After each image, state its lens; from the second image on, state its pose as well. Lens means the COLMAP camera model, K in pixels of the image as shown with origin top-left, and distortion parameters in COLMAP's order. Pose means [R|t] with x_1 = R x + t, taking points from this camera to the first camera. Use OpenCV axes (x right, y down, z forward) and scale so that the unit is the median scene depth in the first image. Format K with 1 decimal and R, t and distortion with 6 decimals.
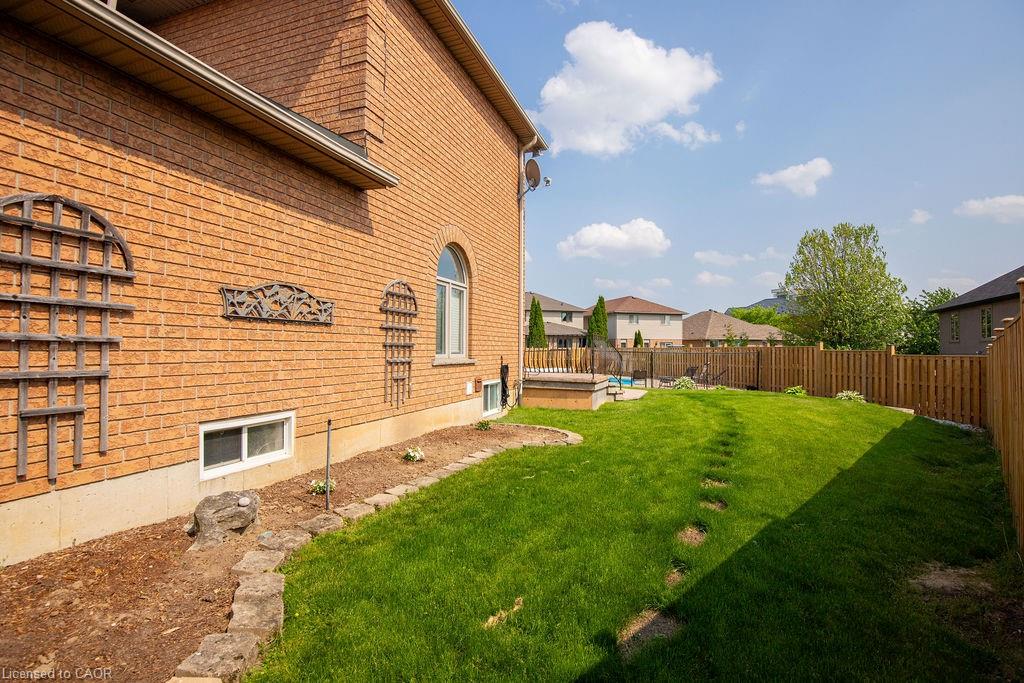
lens RADIAL K [[476.4, 0, 513.6], [0, 476.4, 342.3], [0, 0, 1]] dist [-0.034216, 0.000294]
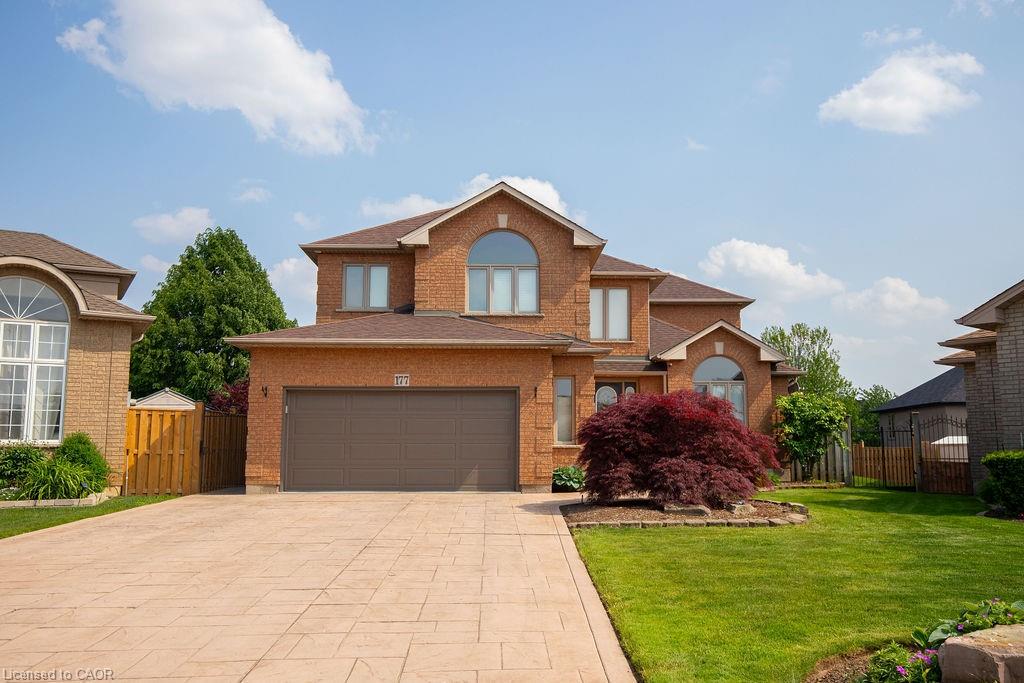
lens RADIAL K [[875.7, 0, 509.3], [0, 875.7, 344.9], [0, 0, 1]] dist [0.017361, -0.000884]
pose [[0.936680, 0.044389, 0.347362, -0.562429], [-0.006447, 0.993951, -0.109632, 0.009737], [-0.350127, 0.100451, 0.931300, -0.570266]]
